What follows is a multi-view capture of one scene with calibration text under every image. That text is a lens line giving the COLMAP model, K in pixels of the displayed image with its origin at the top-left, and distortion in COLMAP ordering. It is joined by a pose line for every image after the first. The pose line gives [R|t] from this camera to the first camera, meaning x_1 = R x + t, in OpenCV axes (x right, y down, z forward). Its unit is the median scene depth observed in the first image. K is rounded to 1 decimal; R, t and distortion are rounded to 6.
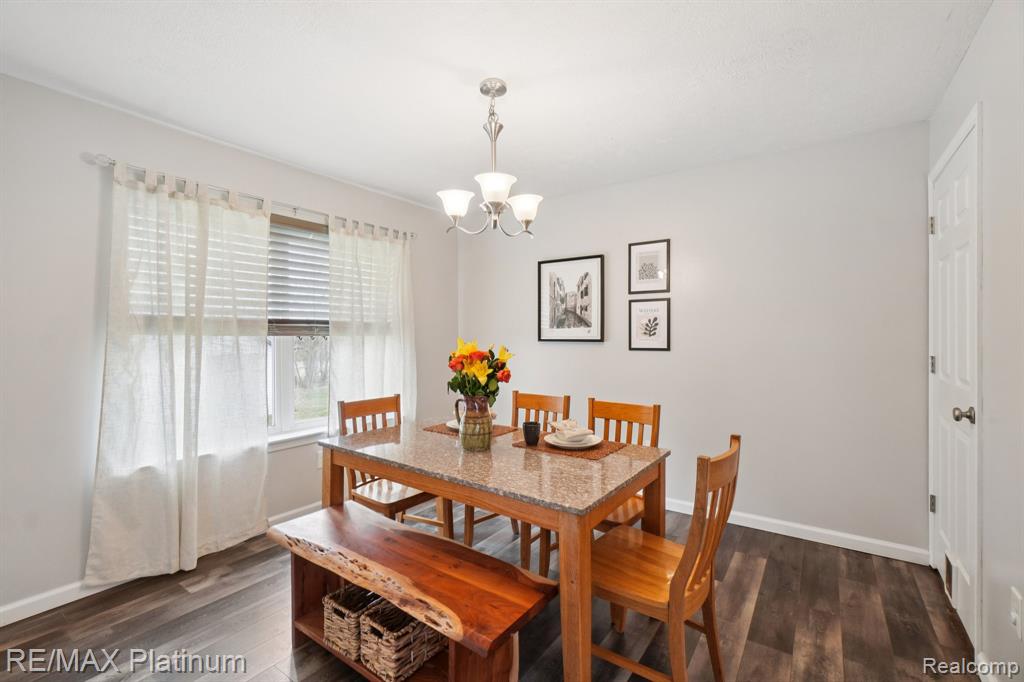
lens RADIAL K [[444.8, 0, 514.0], [0, 444.8, 340.1], [0, 0, 1]] dist [-0.004950, -0.000128]
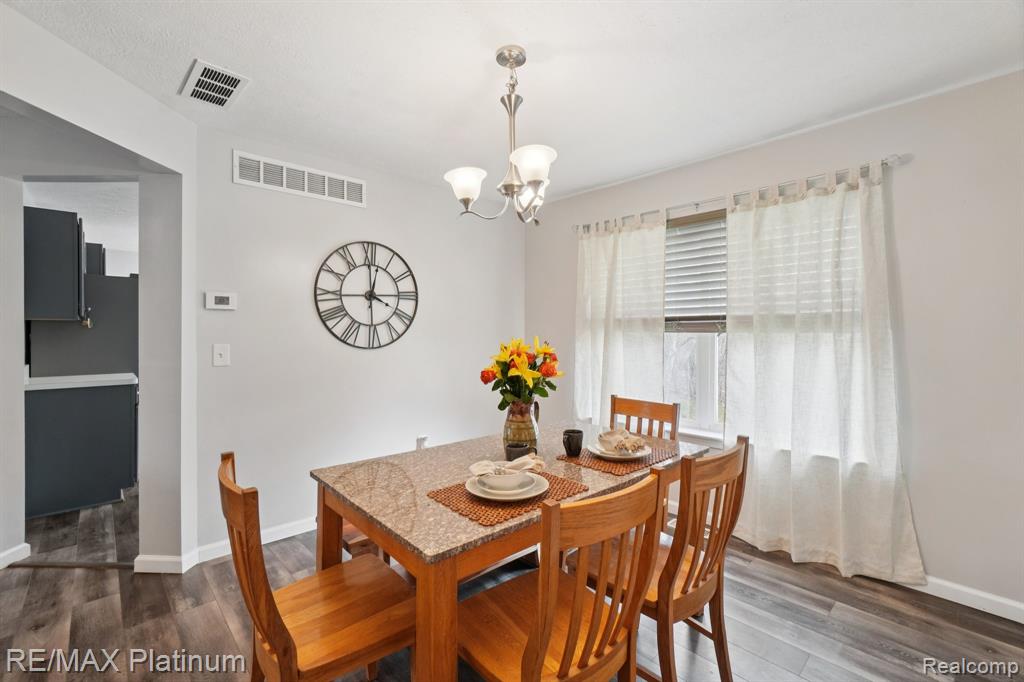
lens RADIAL K [[444.8, 0, 514.1], [0, 444.8, 333.3], [0, 0, 1]] dist [-0.004950, -0.000128]
pose [[-0.203997, 0.004603, -0.978961, 0.582167], [-0.013971, 0.999873, 0.007613, -0.010430], [0.978872, 0.015231, -0.203907, 0.836575]]
